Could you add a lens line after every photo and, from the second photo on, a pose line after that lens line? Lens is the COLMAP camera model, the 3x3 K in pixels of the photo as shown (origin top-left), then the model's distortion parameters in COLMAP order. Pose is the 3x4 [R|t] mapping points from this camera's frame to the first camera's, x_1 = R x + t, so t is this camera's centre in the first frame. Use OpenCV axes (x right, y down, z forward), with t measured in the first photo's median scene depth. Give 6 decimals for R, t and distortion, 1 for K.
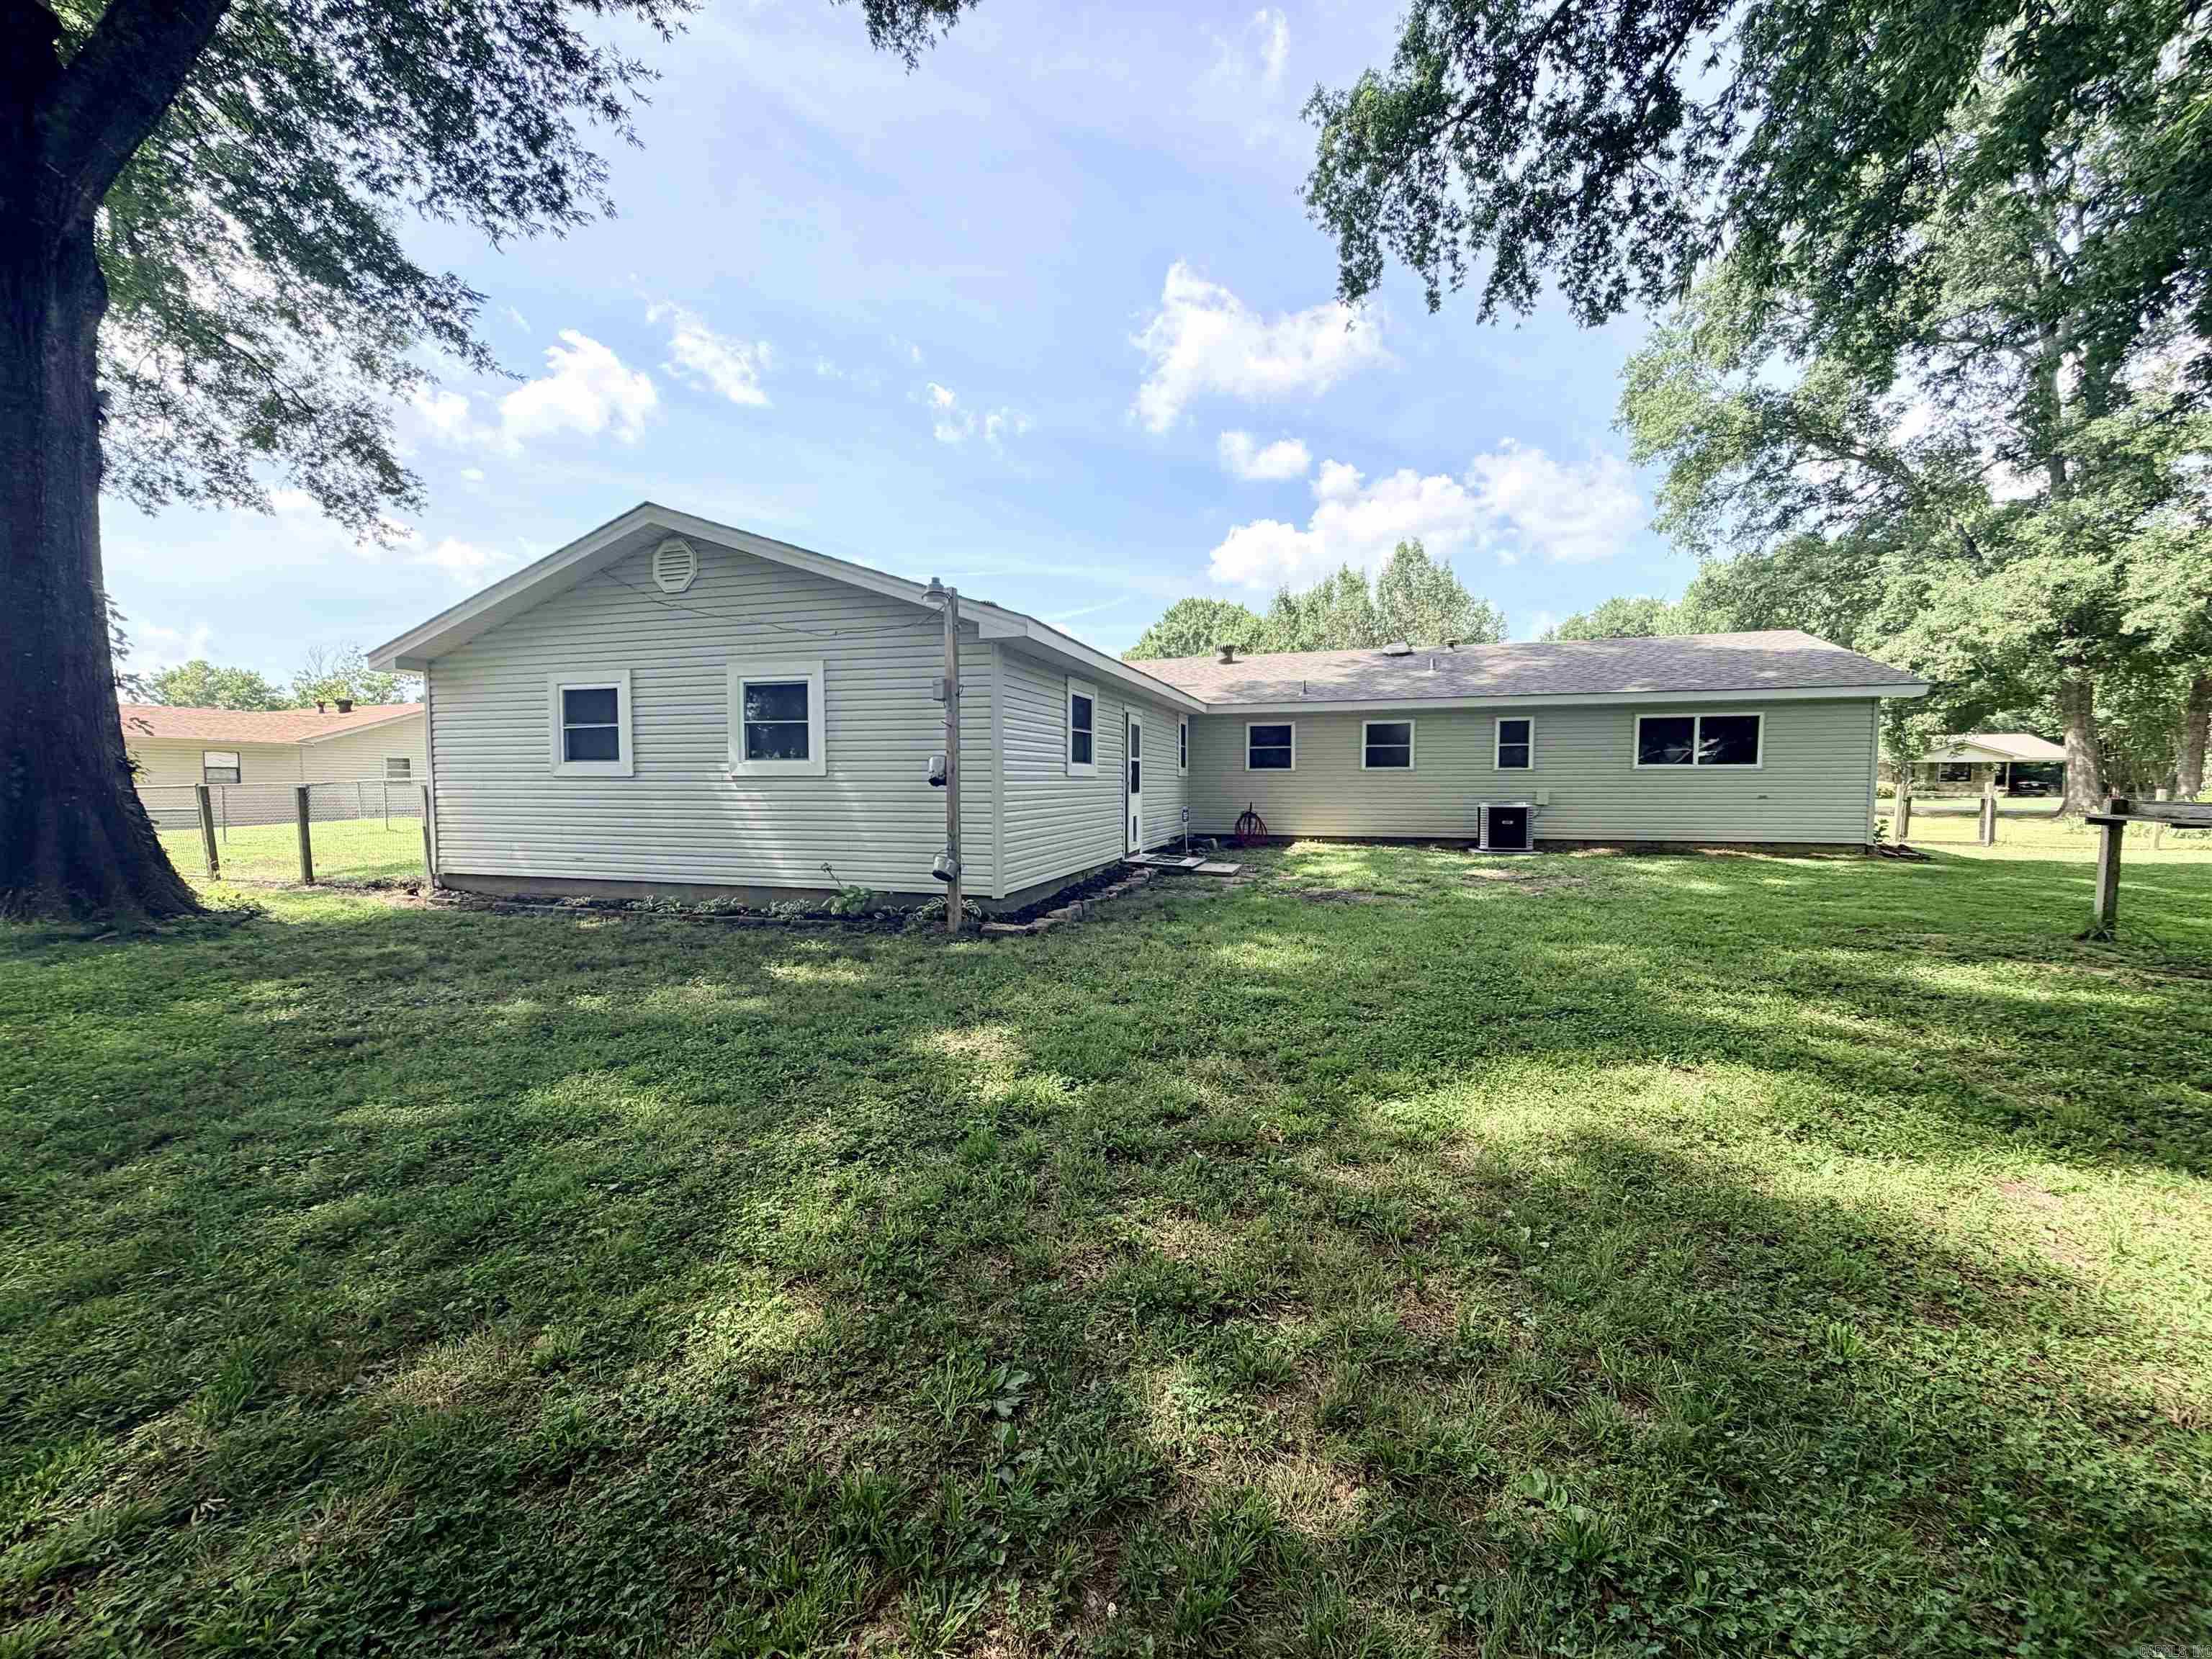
lens RADIAL K [[884.6, 0, 1106.0], [0, 884.6, 829.5], [0, 0, 1]] dist [-0.001473, -0.000025]
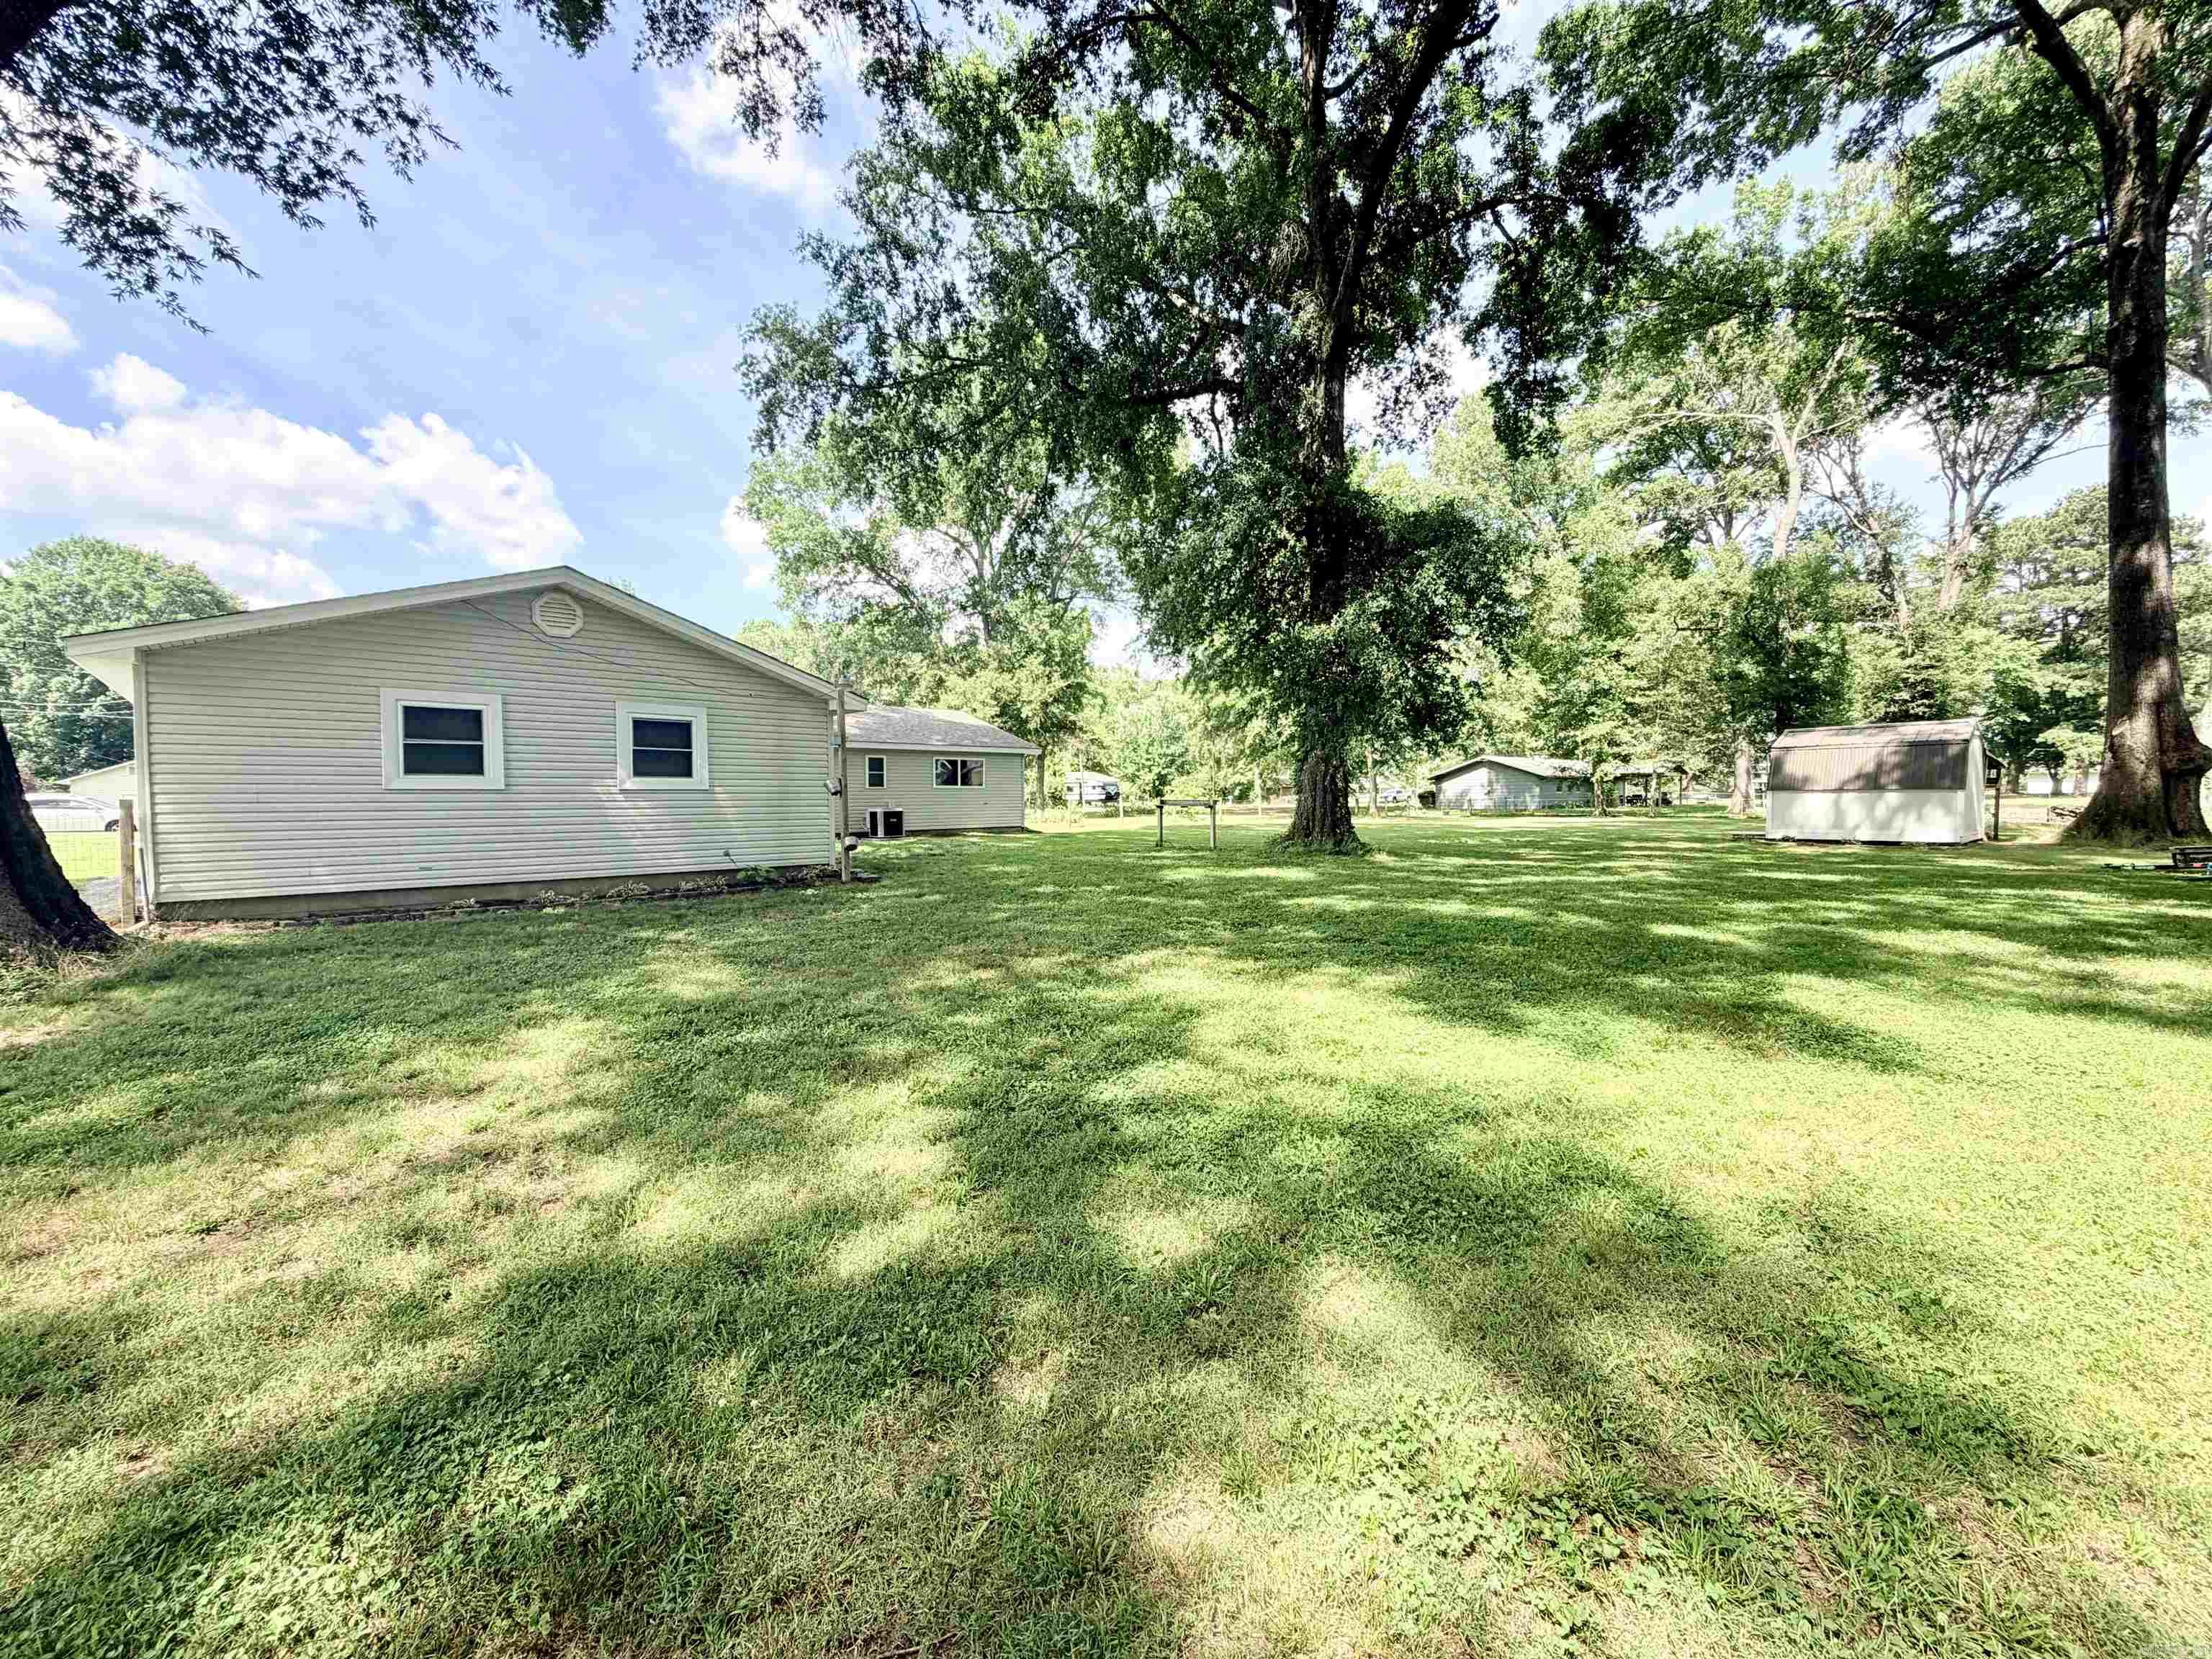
lens RADIAL K [[884.6, 0, 1106.0], [0, 884.6, 829.5], [0, 0, 1]] dist [-0.001473, -0.000025]
pose [[0.489591, -0.035204, 0.871241, -1.121722], [0.053620, 0.998509, 0.010215, 0.019873], [-0.870302, 0.041715, 0.490749, -0.215938]]
